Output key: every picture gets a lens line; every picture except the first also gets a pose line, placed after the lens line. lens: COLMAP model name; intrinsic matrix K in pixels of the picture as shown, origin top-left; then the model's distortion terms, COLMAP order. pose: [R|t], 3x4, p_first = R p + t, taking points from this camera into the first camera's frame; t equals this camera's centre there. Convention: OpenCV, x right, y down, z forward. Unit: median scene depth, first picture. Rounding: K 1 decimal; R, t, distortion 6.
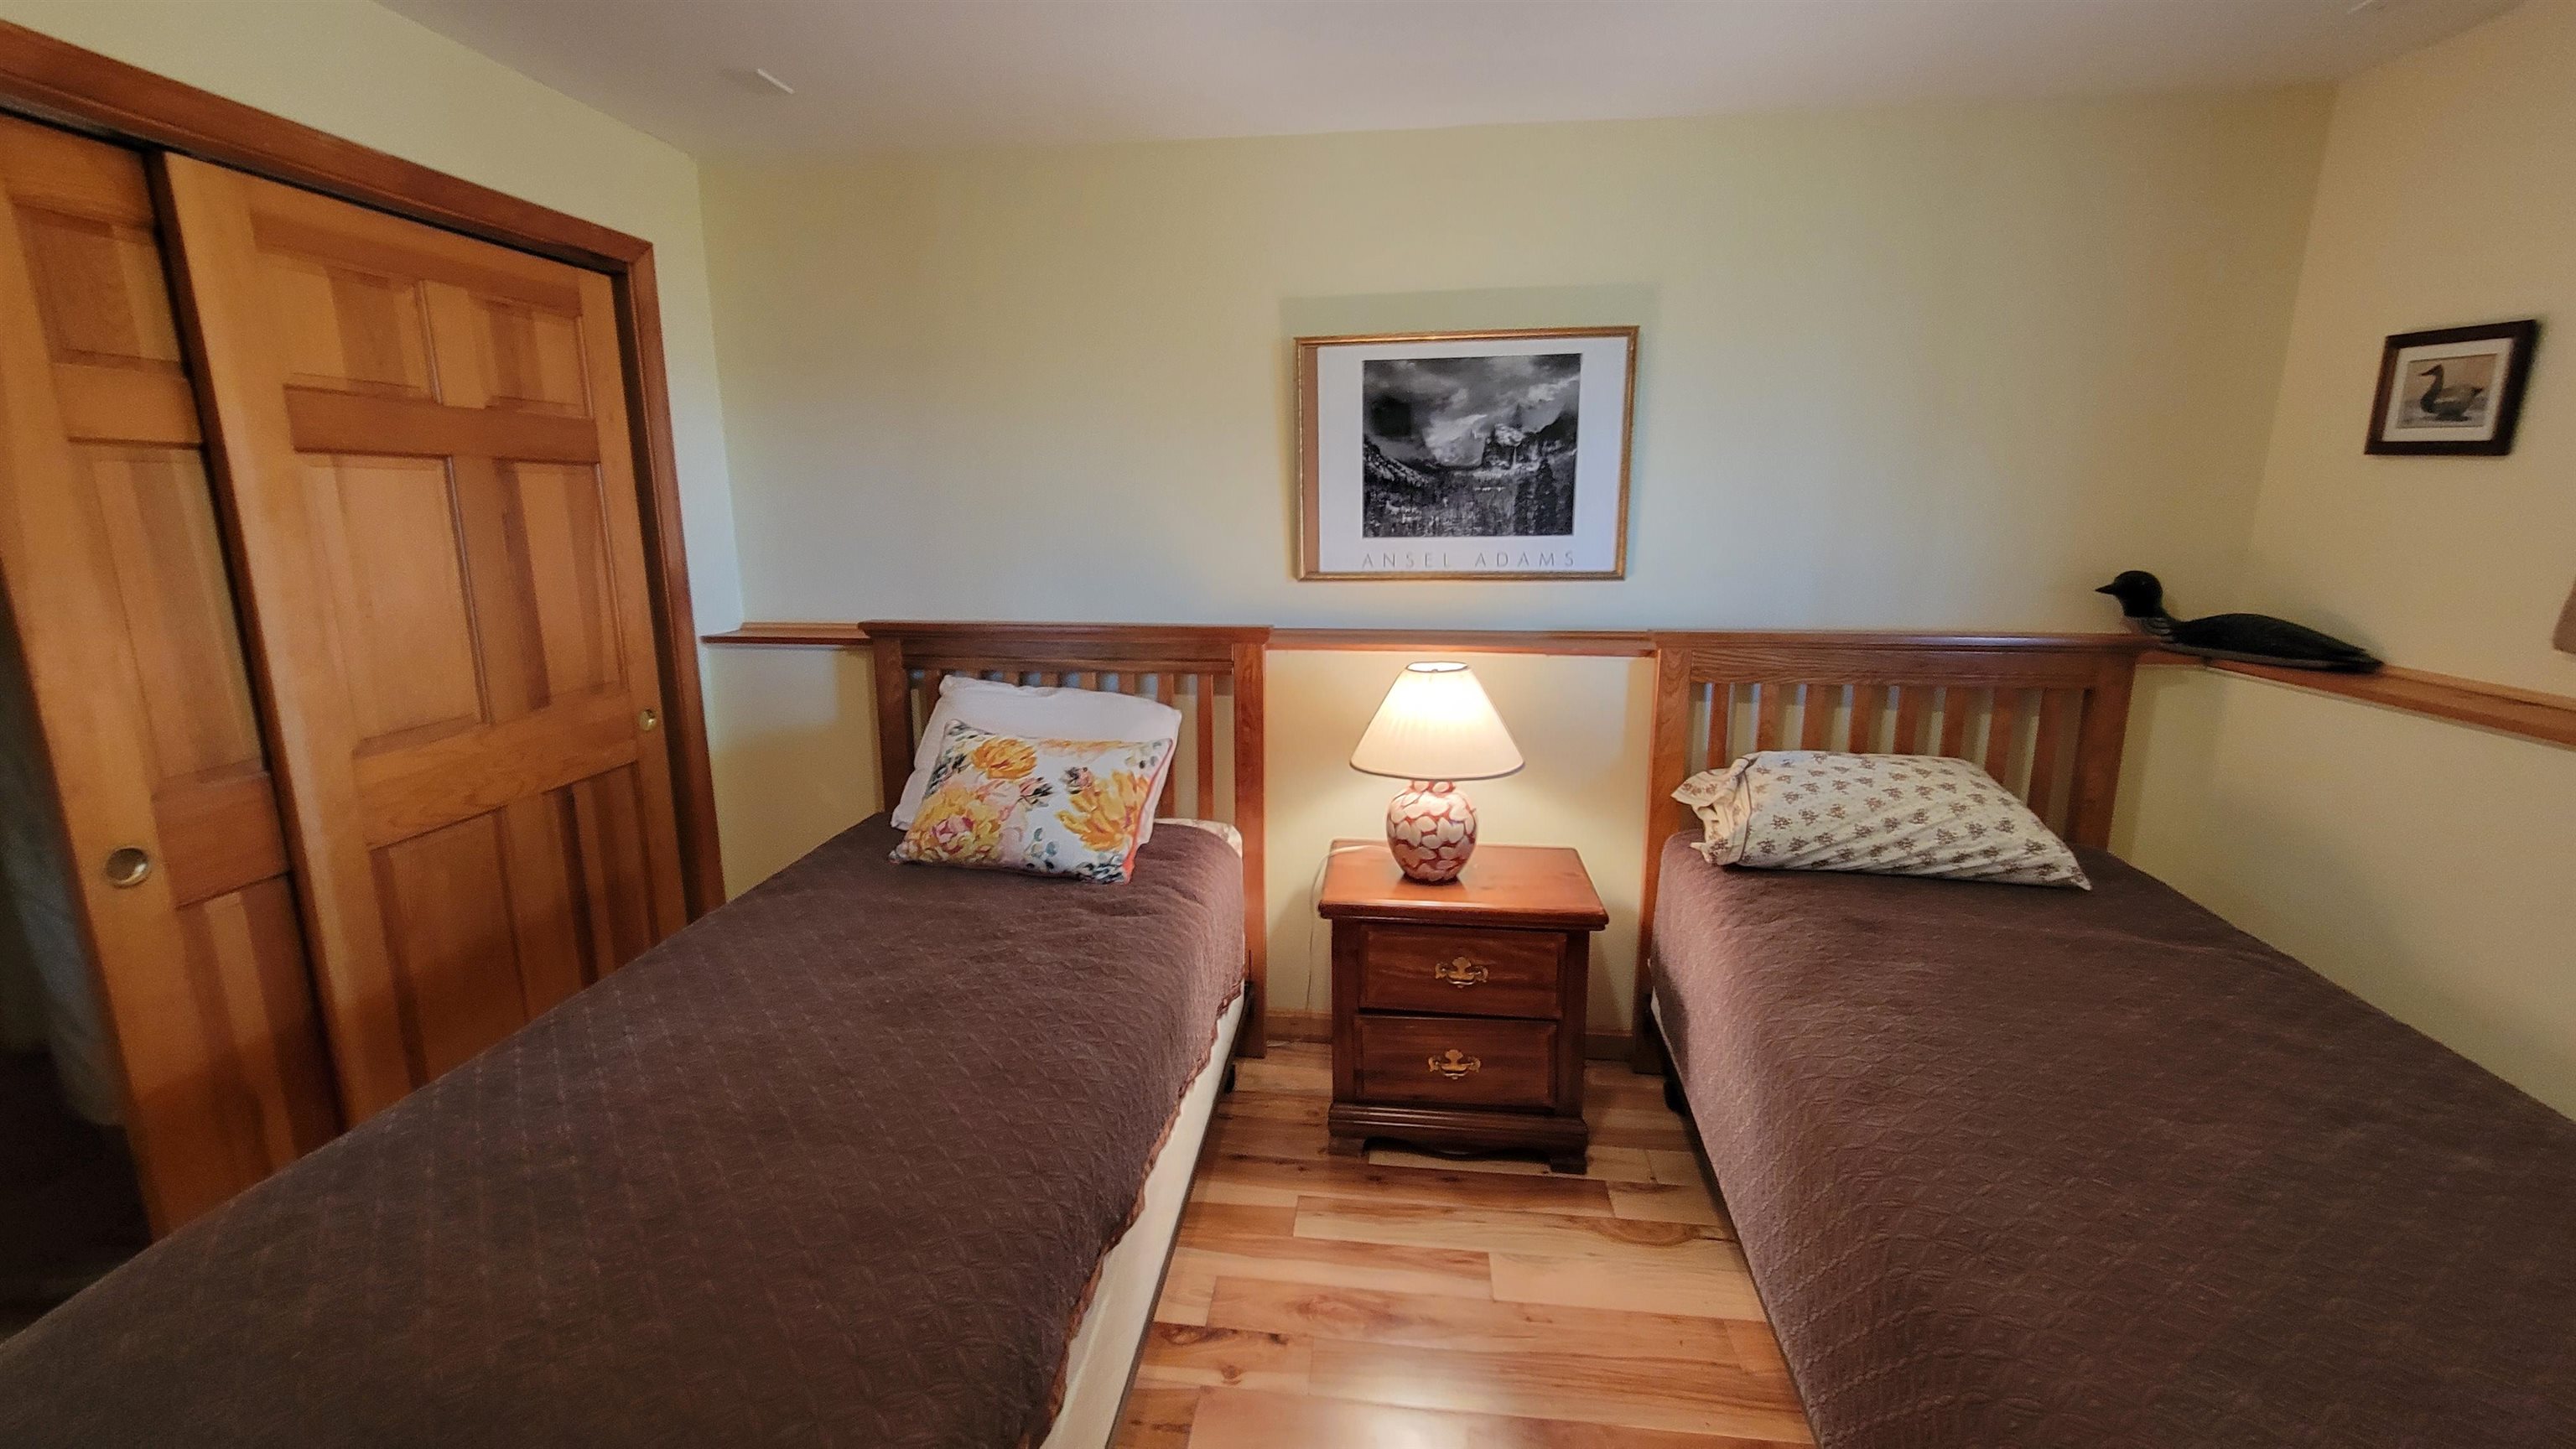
lens RADIAL K [[1053.0, 0, 1274.4], [0, 1053.0, 717.3], [0, 0, 1]] dist [0.003630, -0.000343]
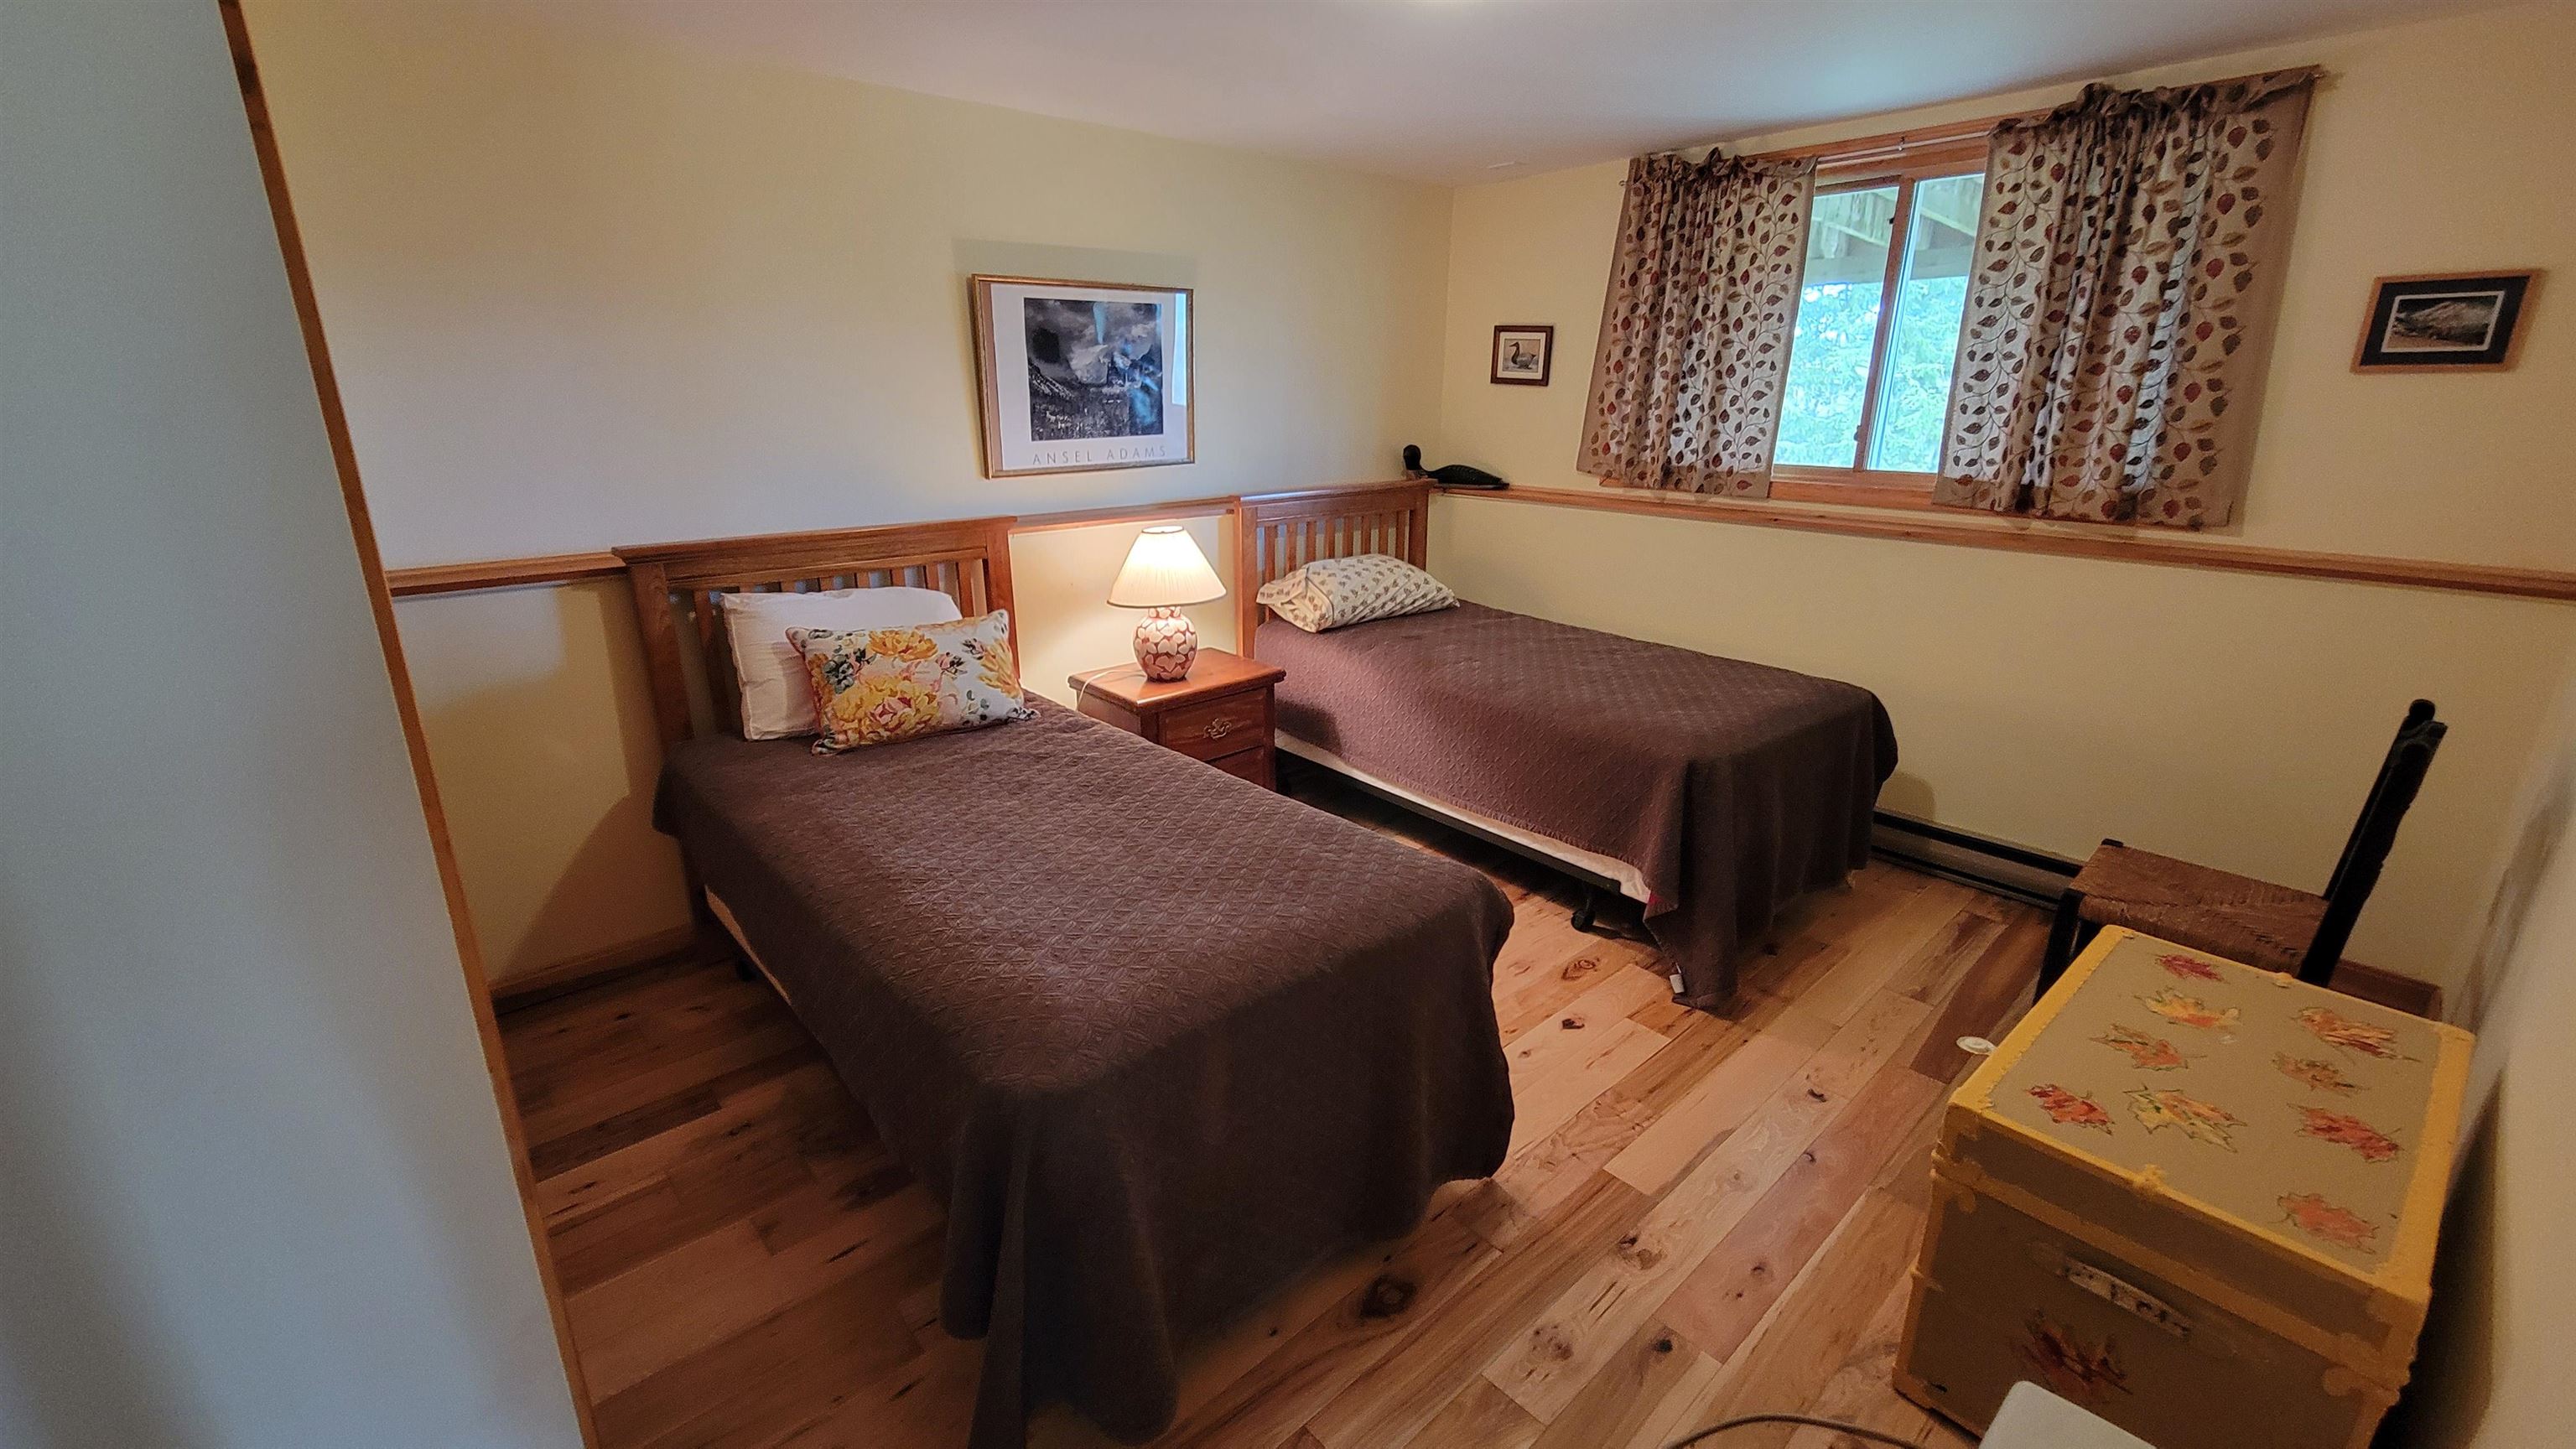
lens RADIAL K [[1053.0, 0, 1271.5], [0, 1053.0, 737.0], [0, 0, 1]] dist [0.003630, -0.000343]
pose [[0.659630, -0.234996, 0.713908, -0.804878], [0.154052, 0.971970, 0.177603, -0.005469], [-0.735633, -0.007173, 0.677342, -0.085614]]
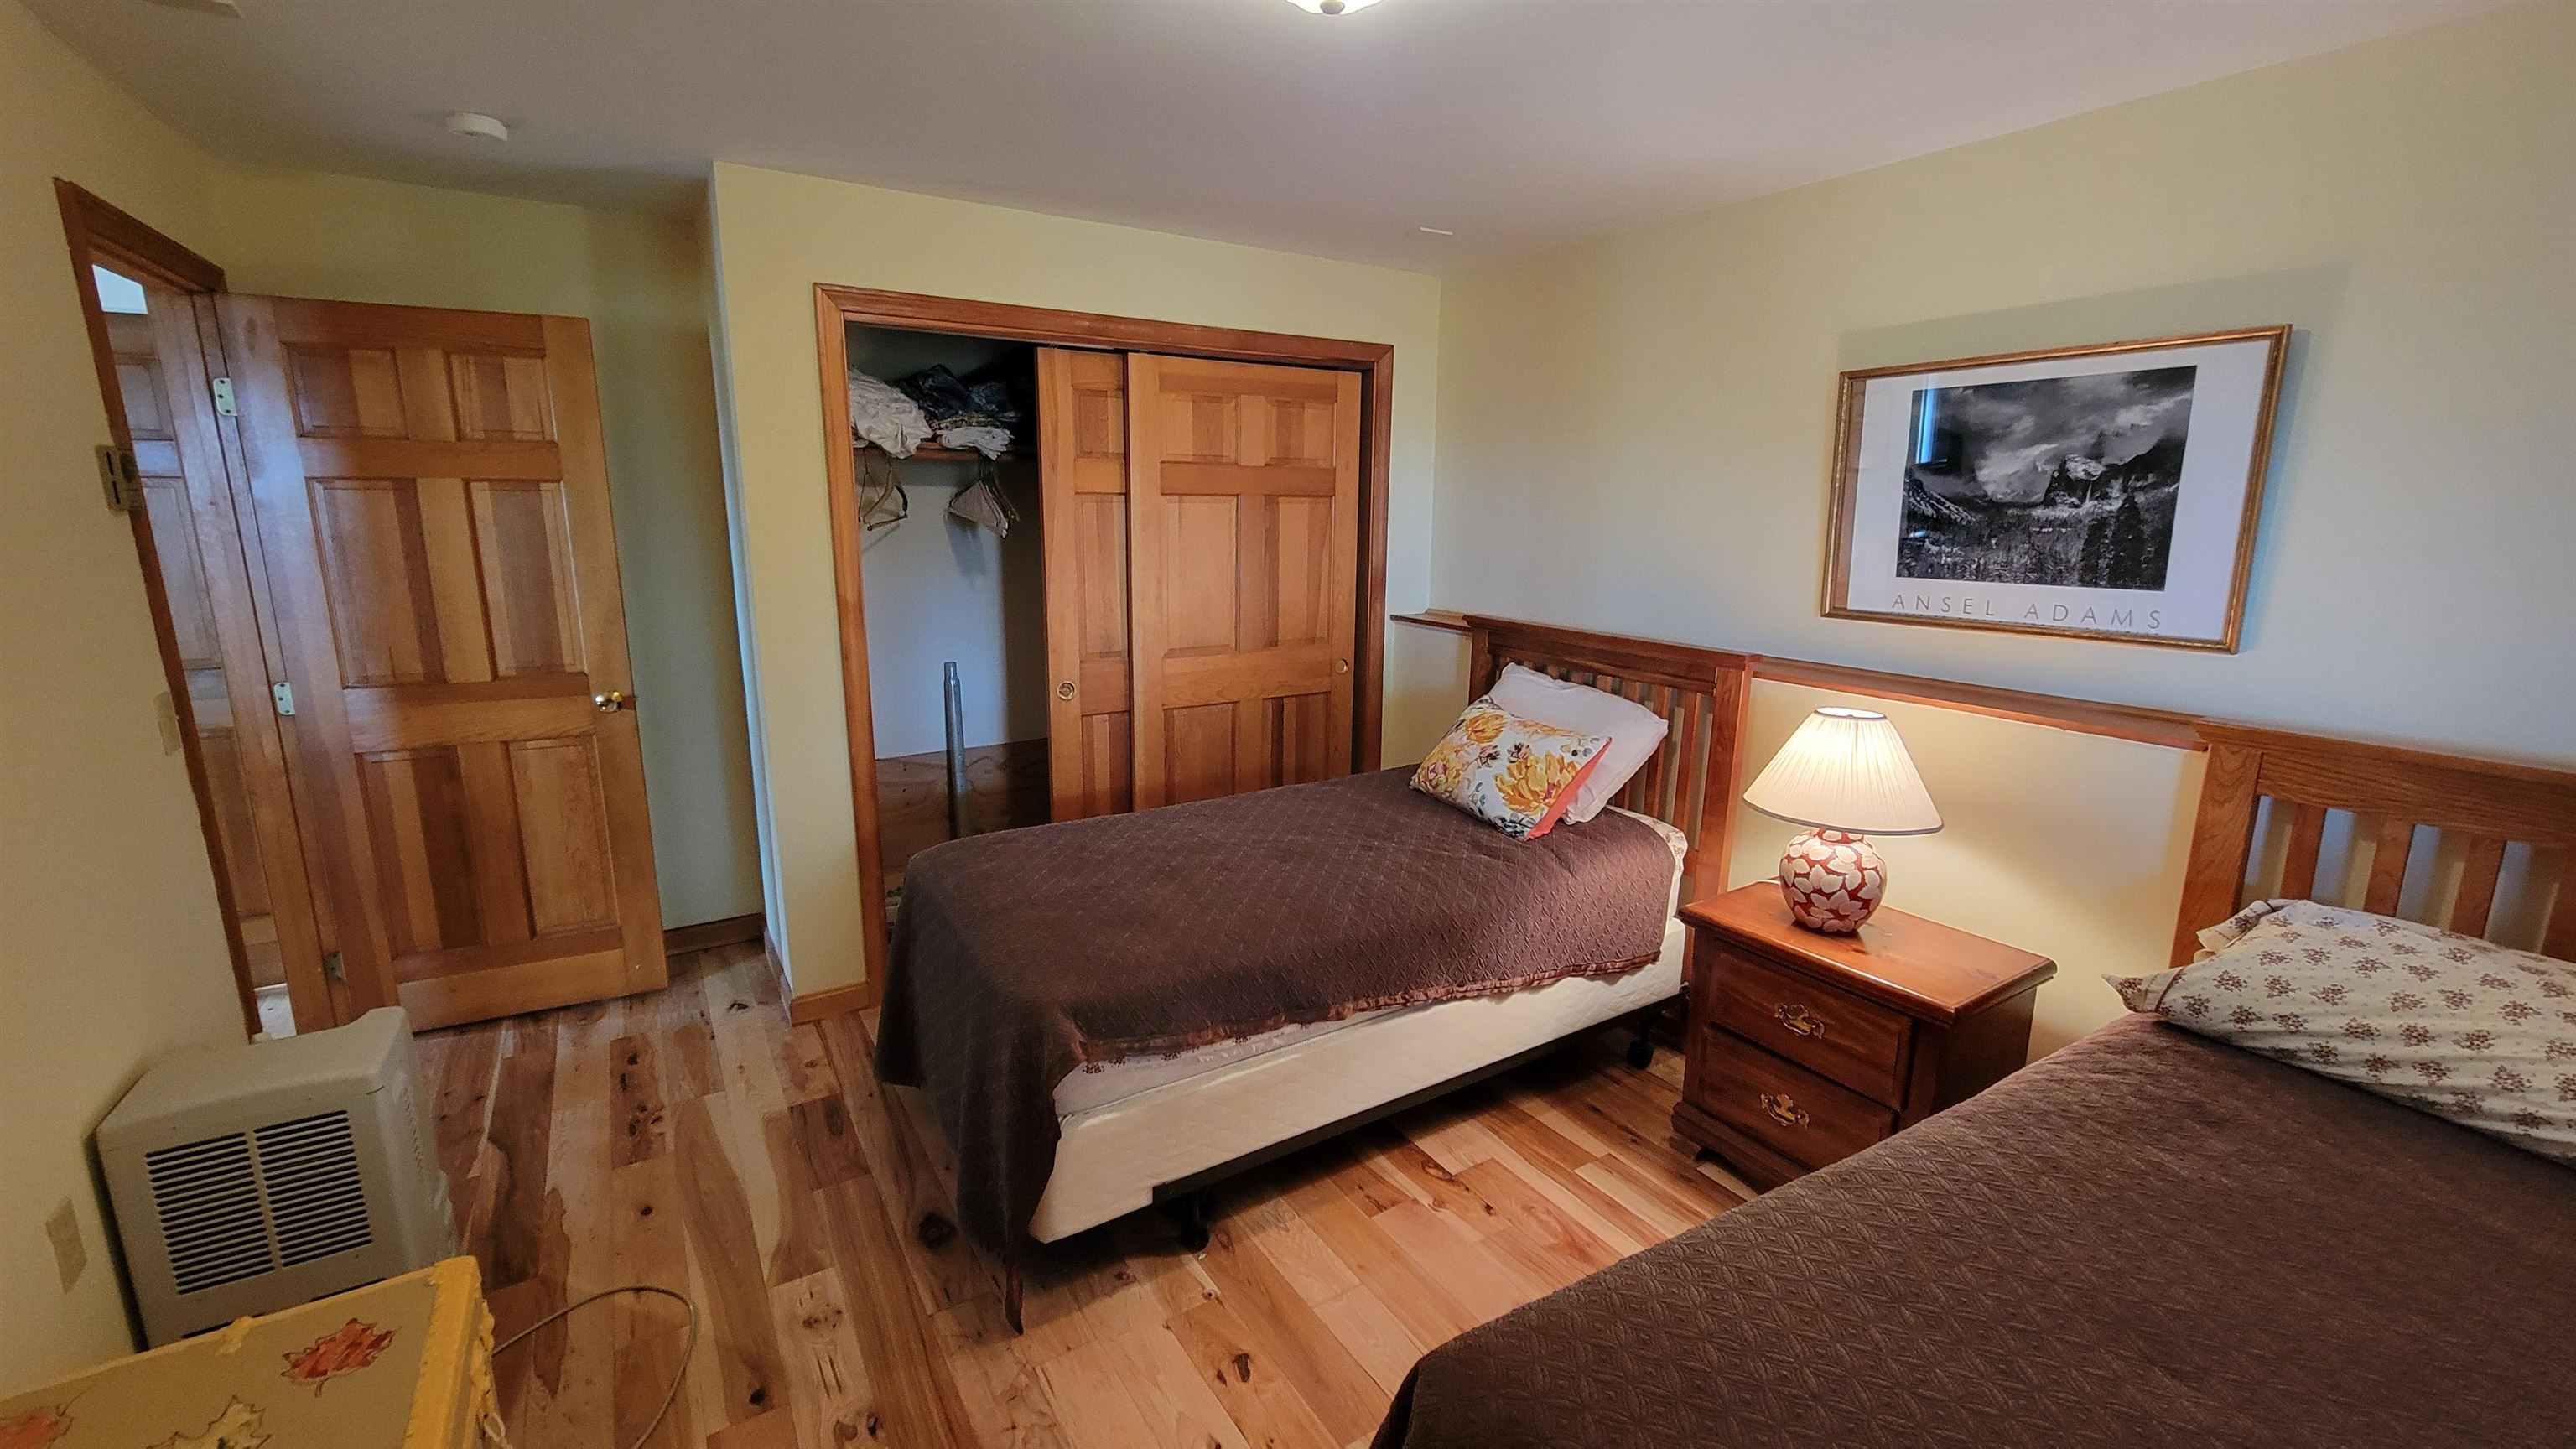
lens RADIAL K [[1053.0, 0, 1253.1], [0, 1053.0, 718.9], [0, 0, 1]] dist [0.003630, -0.000343]
pose [[0.617468, 0.169757, -0.768060, 0.536081], [-0.168812, 0.982282, 0.081391, -0.027234], [0.768268, 0.079401, 0.635185, -0.041501]]
